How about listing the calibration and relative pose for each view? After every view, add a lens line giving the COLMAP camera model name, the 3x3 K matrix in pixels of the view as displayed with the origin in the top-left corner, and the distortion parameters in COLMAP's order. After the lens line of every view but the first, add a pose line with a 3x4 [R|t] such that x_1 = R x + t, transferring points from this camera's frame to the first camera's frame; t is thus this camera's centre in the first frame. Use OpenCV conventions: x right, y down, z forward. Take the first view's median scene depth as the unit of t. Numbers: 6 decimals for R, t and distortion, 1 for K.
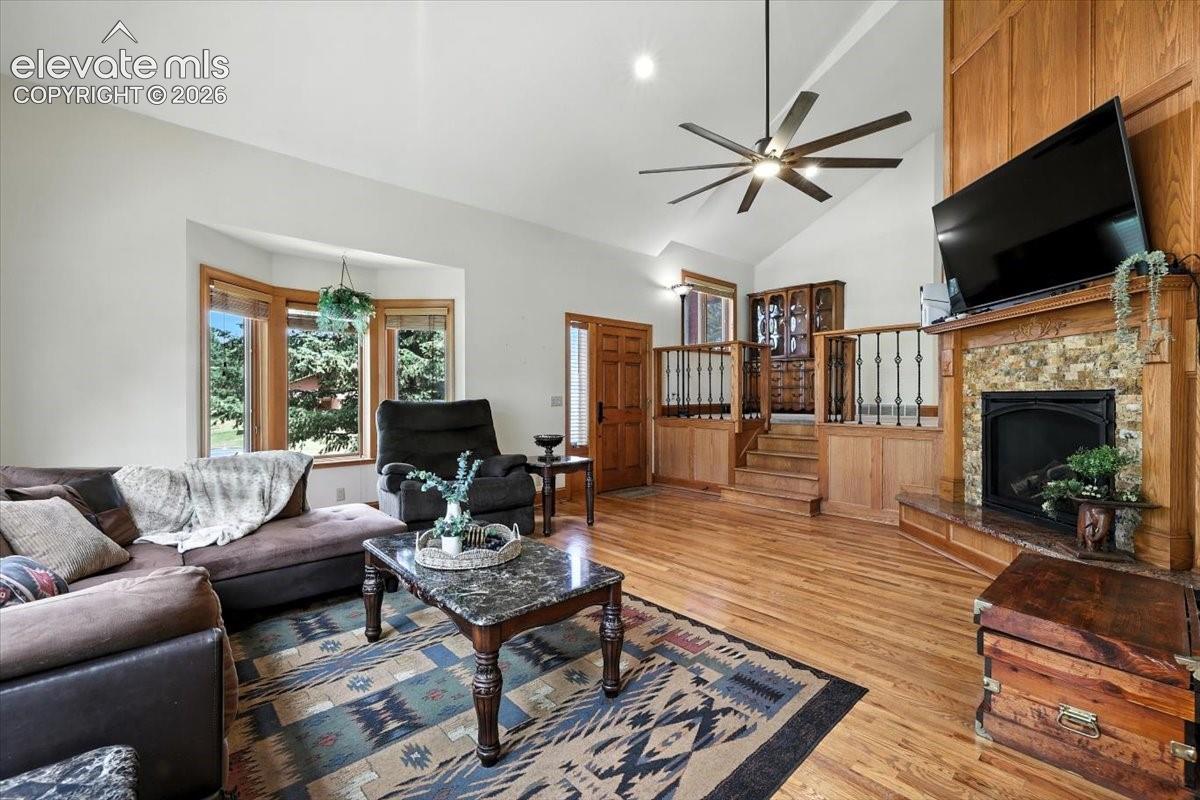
lens RADIAL K [[493.8, 0, 600.0], [0, 493.8, 400.0], [0, 0, 1]] dist [0.000445, 0.000206]
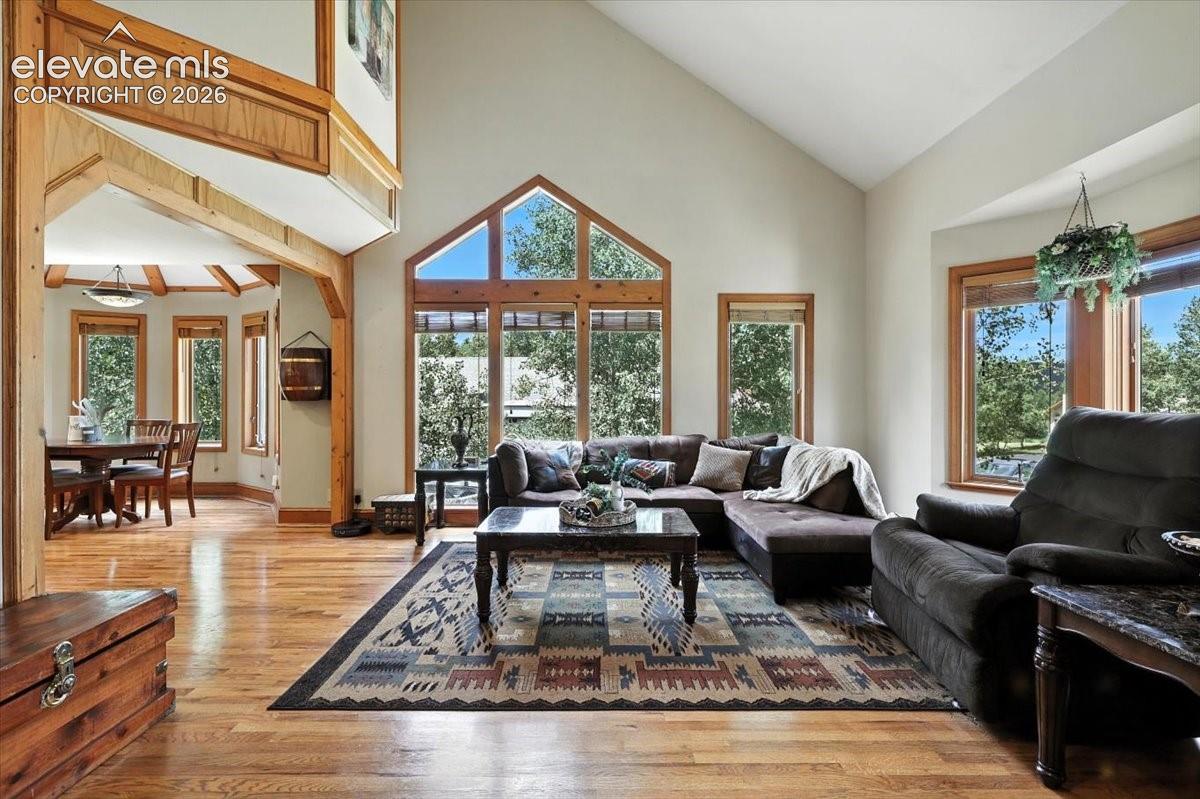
lens RADIAL K [[515.7, 0, 593.5], [0, 515.7, 393.5], [0, 0, 1]] dist [-0.000545, 0.000366]
pose [[-0.662965, 0.000917, -0.748650, 0.843329], [-0.004197, 0.999979, 0.004940, -0.032970], [0.748639, 0.006417, -0.662947, 2.063539]]
